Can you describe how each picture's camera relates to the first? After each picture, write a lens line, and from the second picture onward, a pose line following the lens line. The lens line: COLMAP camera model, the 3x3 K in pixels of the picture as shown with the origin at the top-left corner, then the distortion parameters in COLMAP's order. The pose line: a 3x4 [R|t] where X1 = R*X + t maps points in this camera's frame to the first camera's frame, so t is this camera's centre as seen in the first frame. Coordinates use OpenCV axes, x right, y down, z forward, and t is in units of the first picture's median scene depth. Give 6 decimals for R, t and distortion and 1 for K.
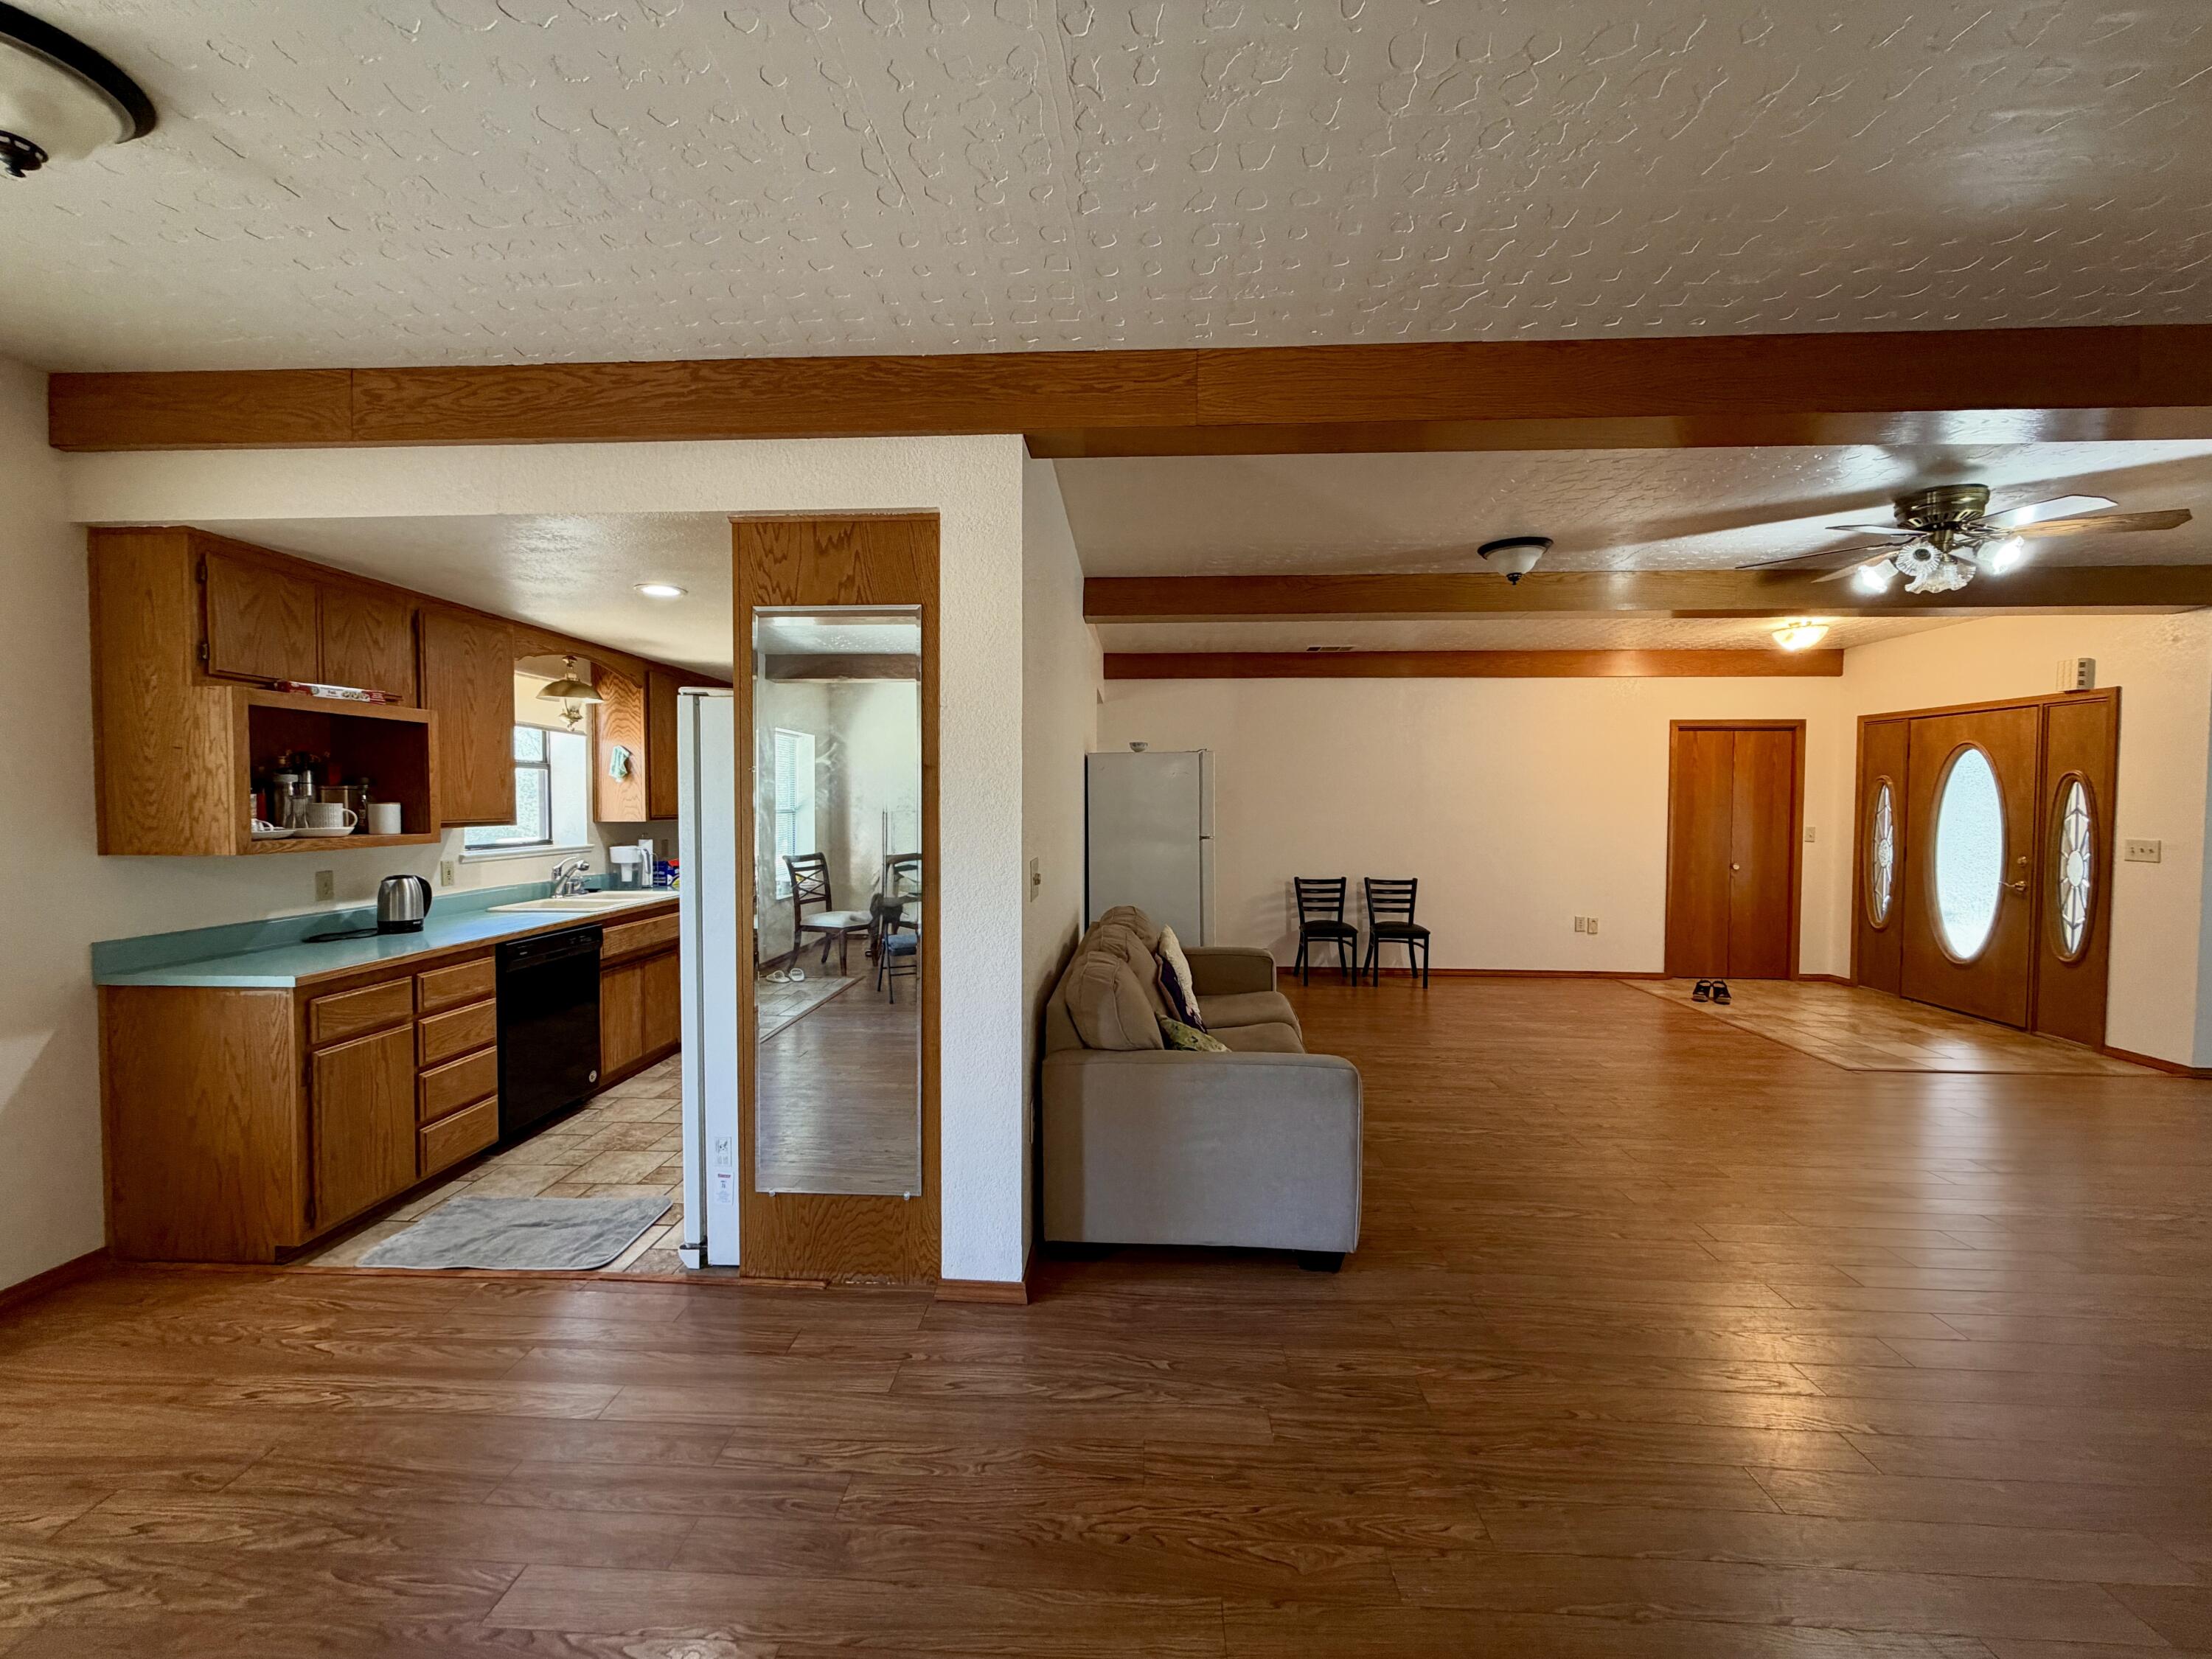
lens RADIAL K [[878.0, 0, 1106.0], [0, 878.0, 829.5], [0, 0, 1]] dist [-0.000518, 0.000030]
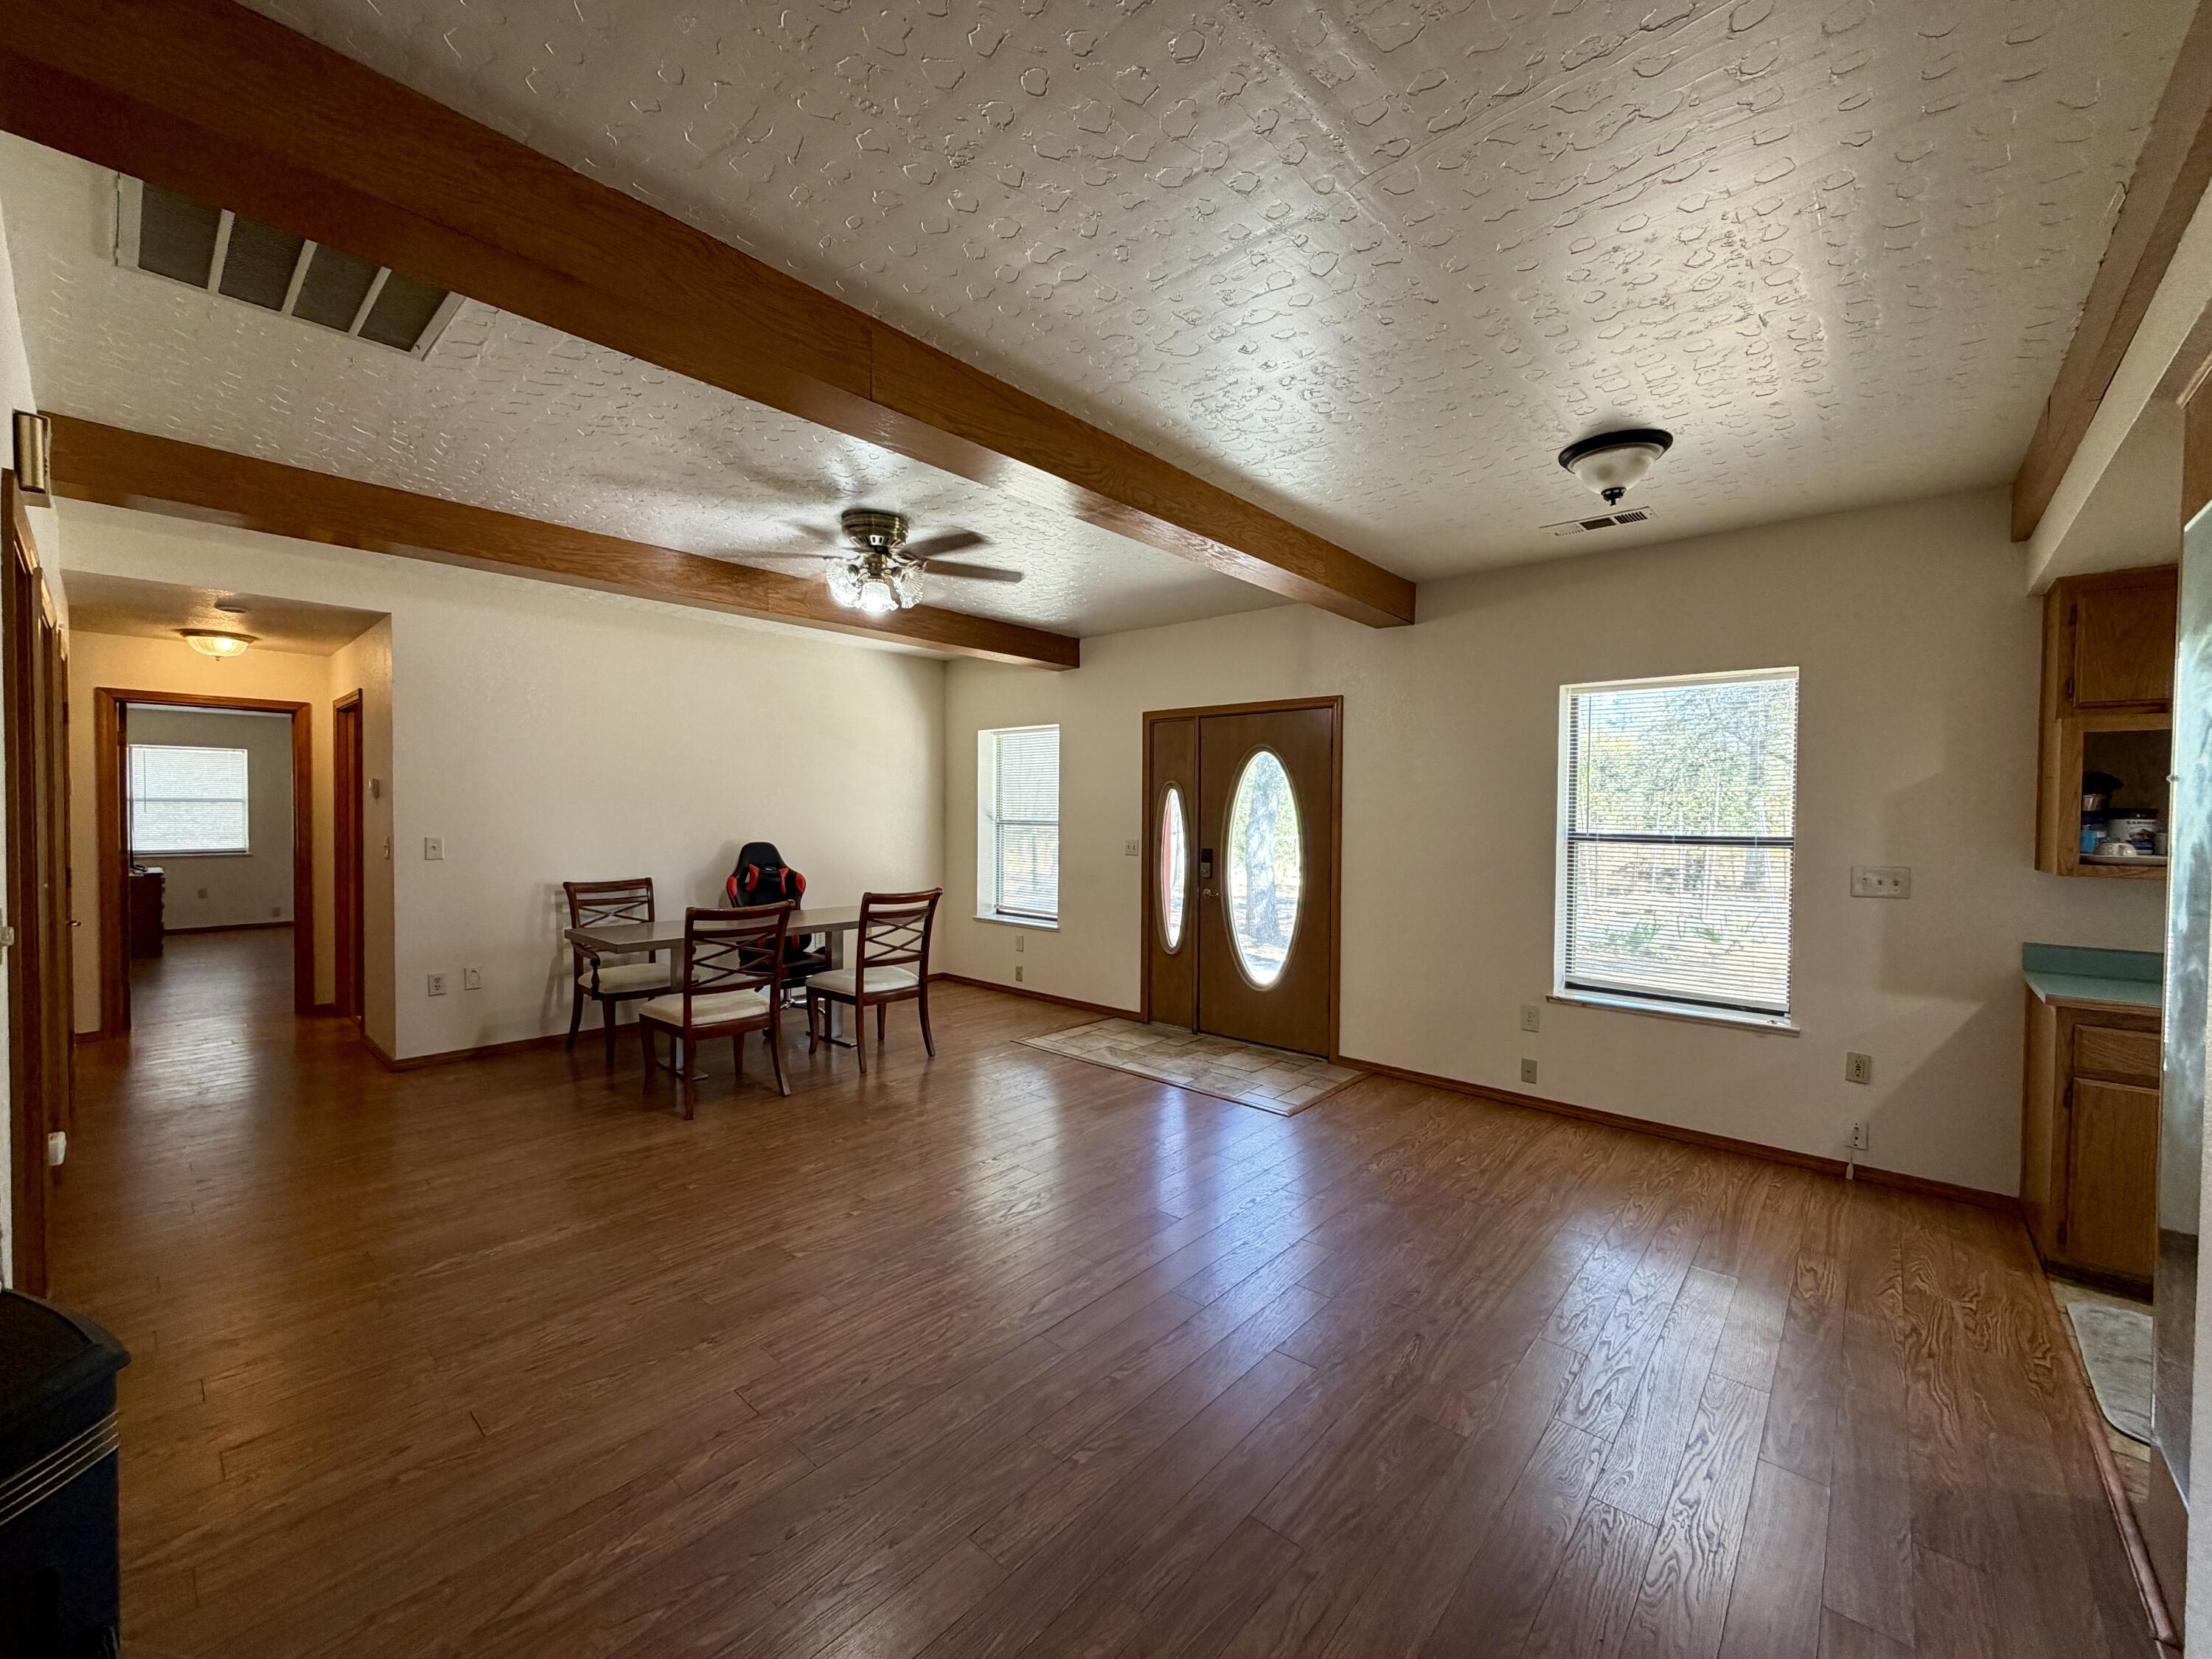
lens RADIAL K [[878.0, 0, 1106.0], [0, 878.0, 829.5], [0, 0, 1]] dist [-0.000518, 0.000030]
pose [[-0.635564, 0.009079, -0.771995, 0.447032], [-0.035536, 0.998527, 0.040999, -0.023071], [0.771230, 0.053491, -0.634305, 0.611667]]
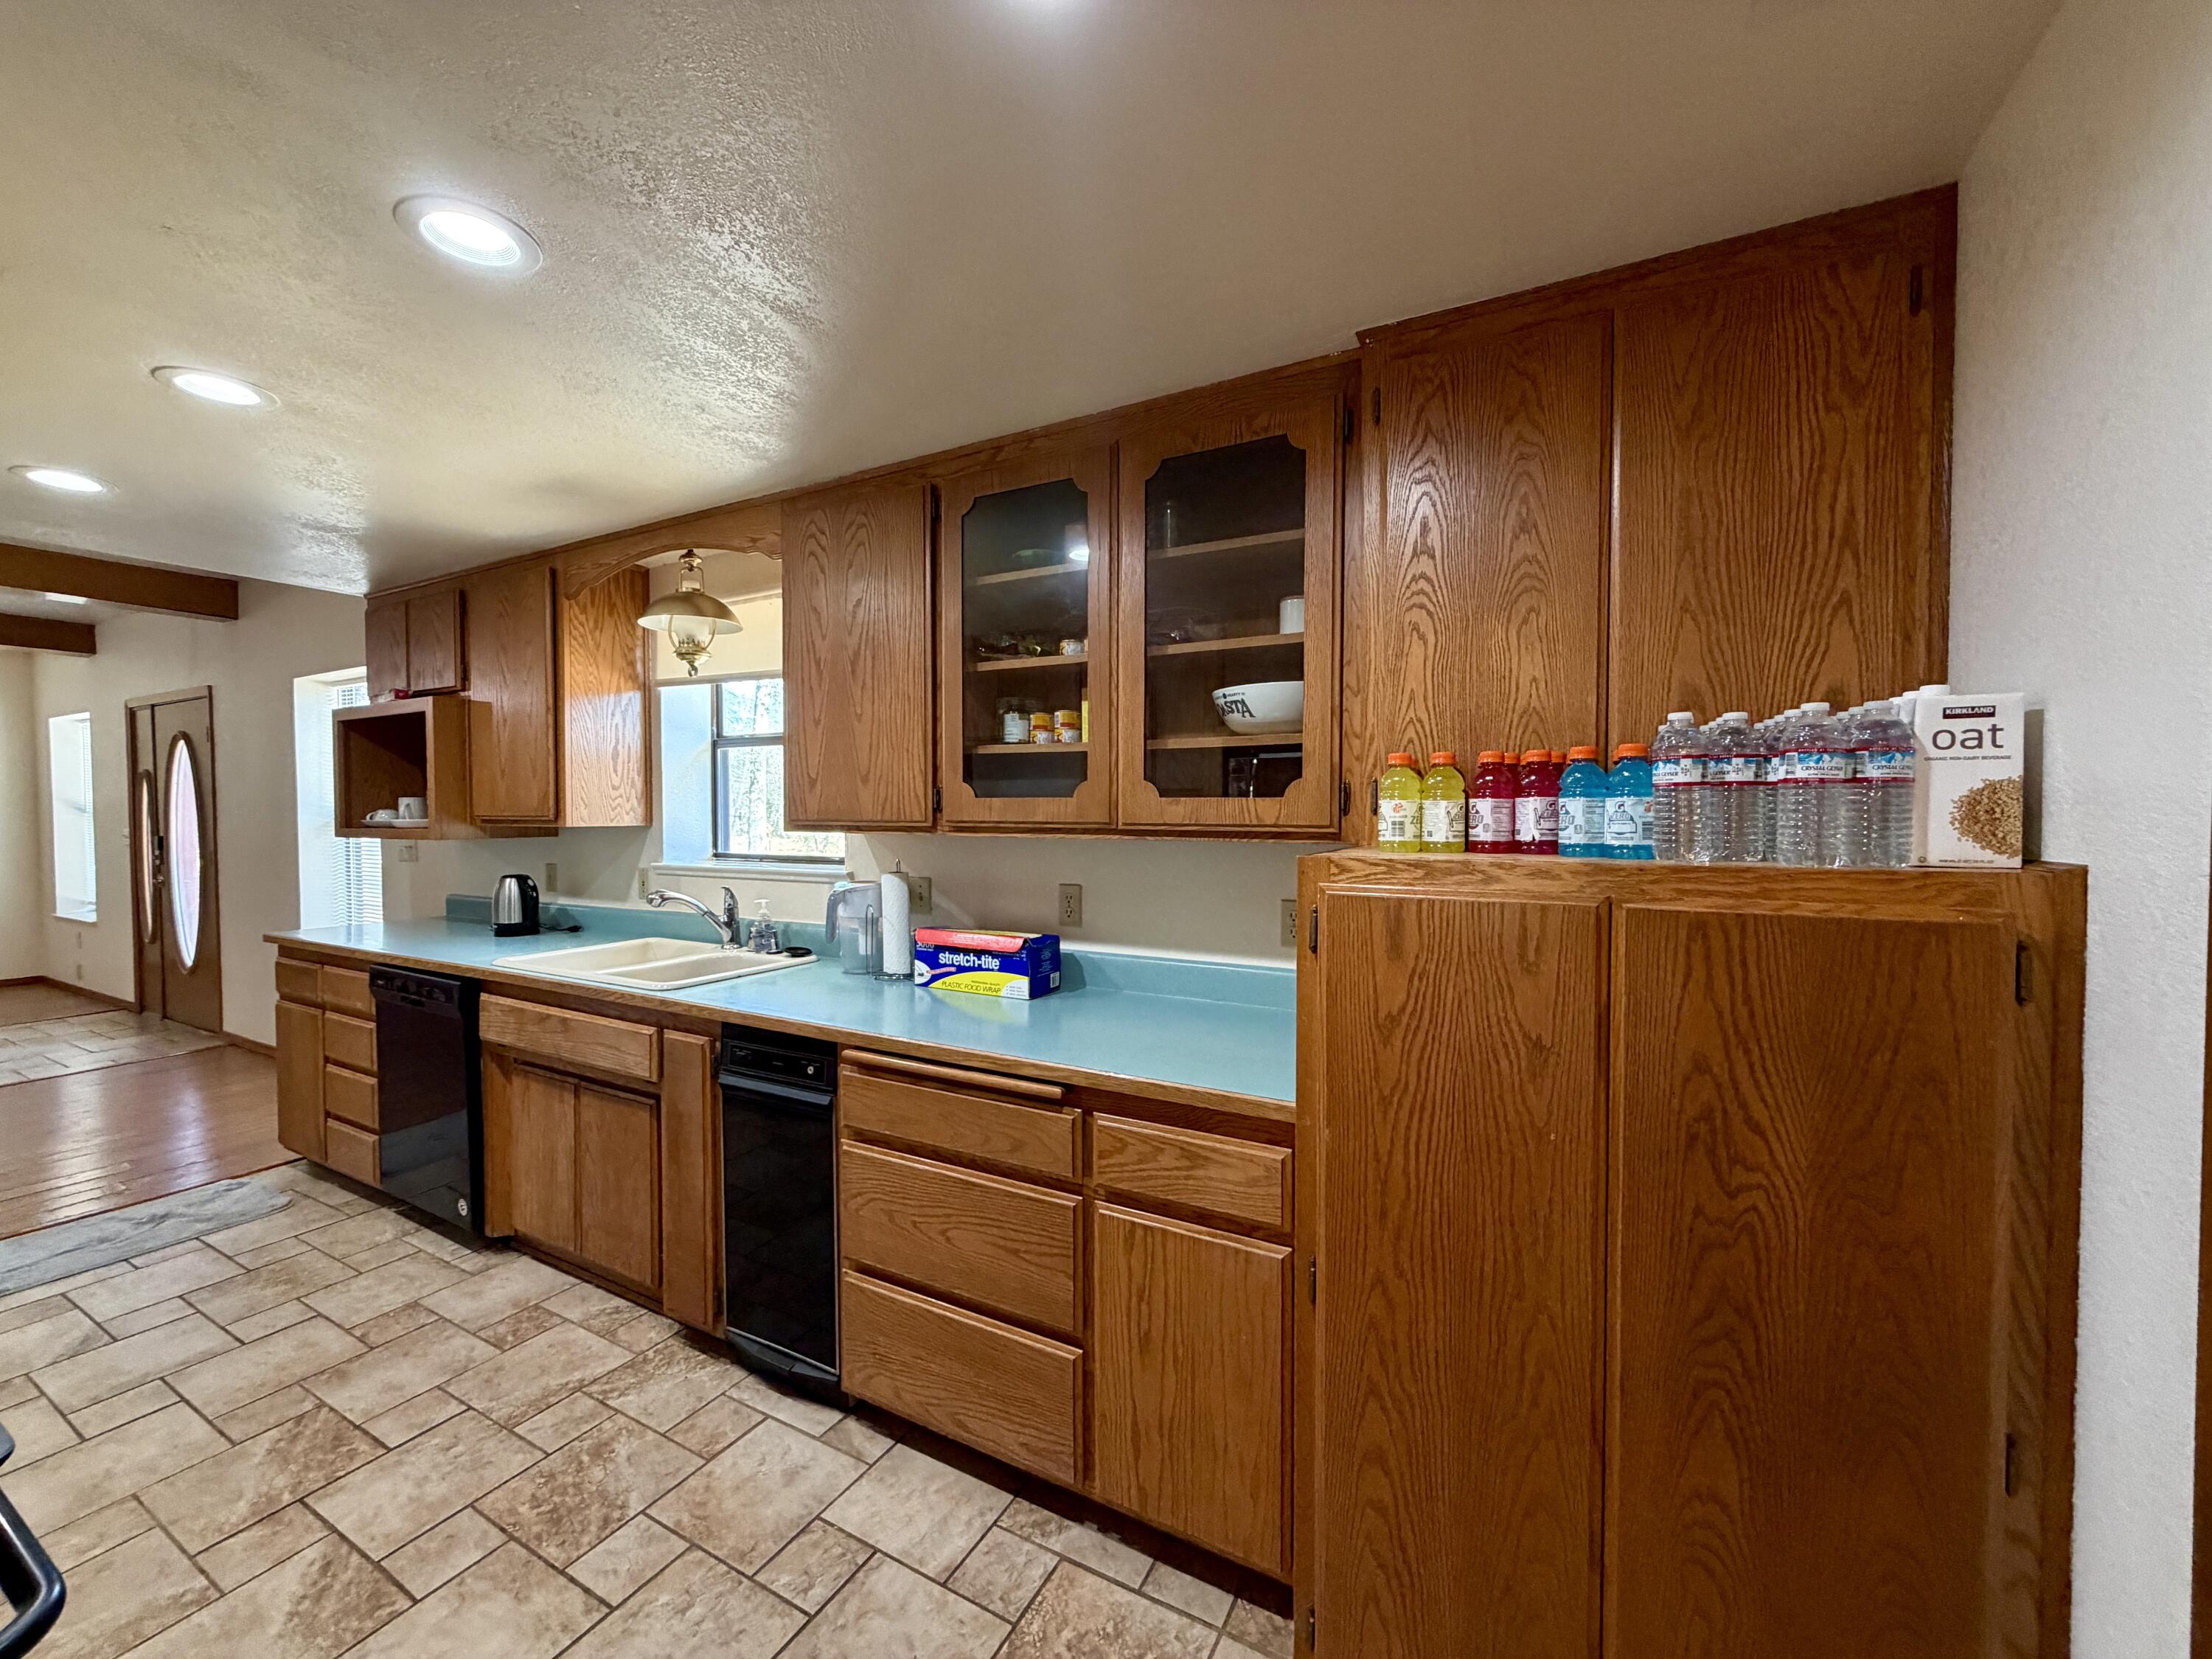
lens RADIAL K [[878.0, 0, 1106.0], [0, 878.0, 829.5], [0, 0, 1]] dist [-0.000518, 0.000030]
pose [[-0.450113, 0.021898, -0.892703, -0.254971], [-0.025386, 0.998981, 0.037304, -0.047992], [0.892610, 0.039453, -0.449099, 2.019566]]
